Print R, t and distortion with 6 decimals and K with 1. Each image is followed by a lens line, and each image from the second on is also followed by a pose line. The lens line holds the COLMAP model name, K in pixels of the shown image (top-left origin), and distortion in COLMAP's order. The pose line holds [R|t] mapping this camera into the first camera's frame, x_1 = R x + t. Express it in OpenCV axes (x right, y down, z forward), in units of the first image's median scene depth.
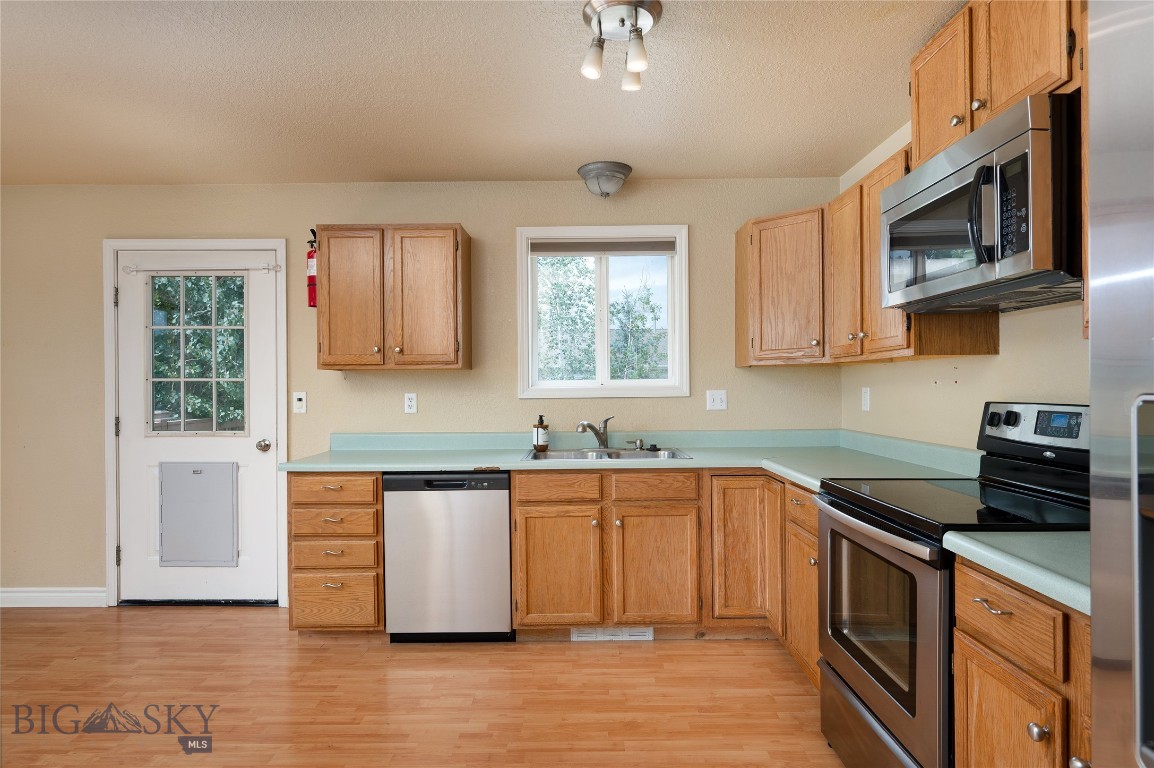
lens RADIAL K [[634.7, 0, 580.1], [0, 634.7, 385.9], [0, 0, 1]] dist [-0.004398, -0.003038]
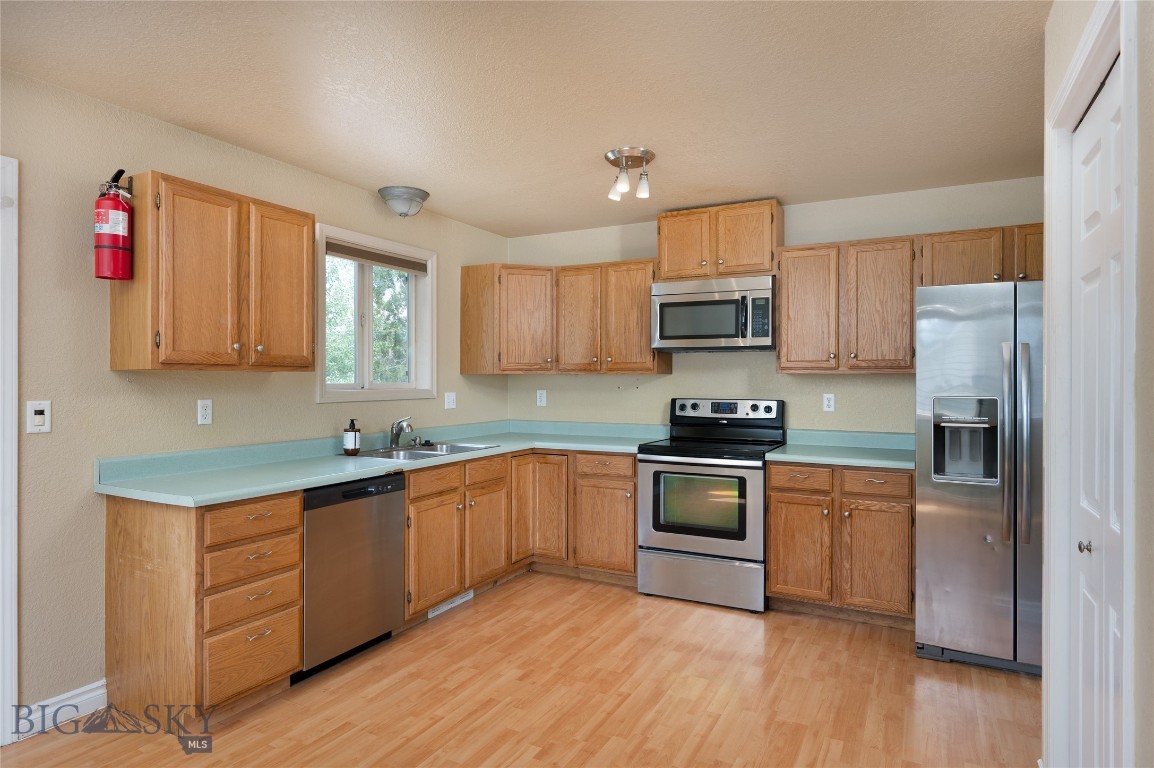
lens RADIAL K [[634.7, 0, 608.5], [0, 634.7, 381.1], [0, 0, 1]] dist [-0.004398, -0.003038]
pose [[0.446950, 0.008391, 0.894520, -0.896434], [-0.005595, 0.999963, -0.006584, -0.010887], [-0.894541, -0.002062, 0.446980, 0.225911]]
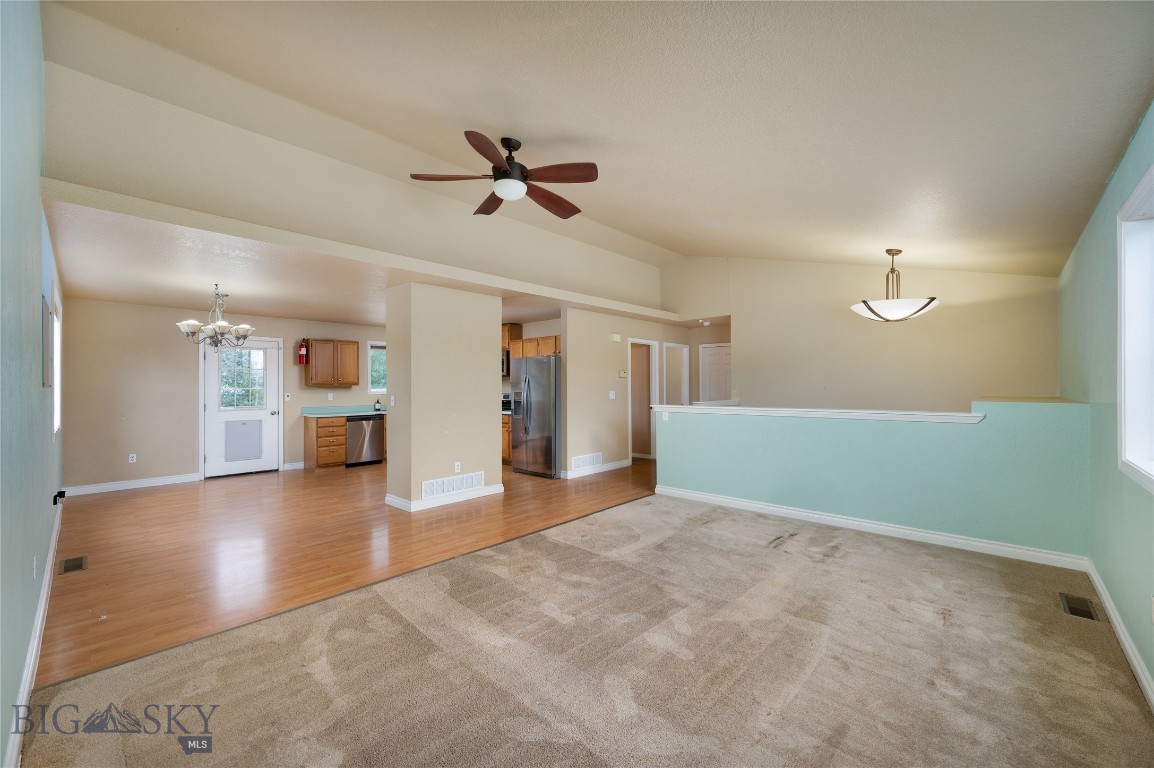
lens RADIAL K [[454.0, 0, 578.9], [0, 454.0, 384.9], [0, 0, 1]] dist [0.001635, 0.000087]
pose [[0.668292, 0.005076, 0.743882, -1.273324], [0.003143, 0.999949, -0.009647, -0.004687], [-0.743893, 0.008785, 0.668241, -1.531369]]
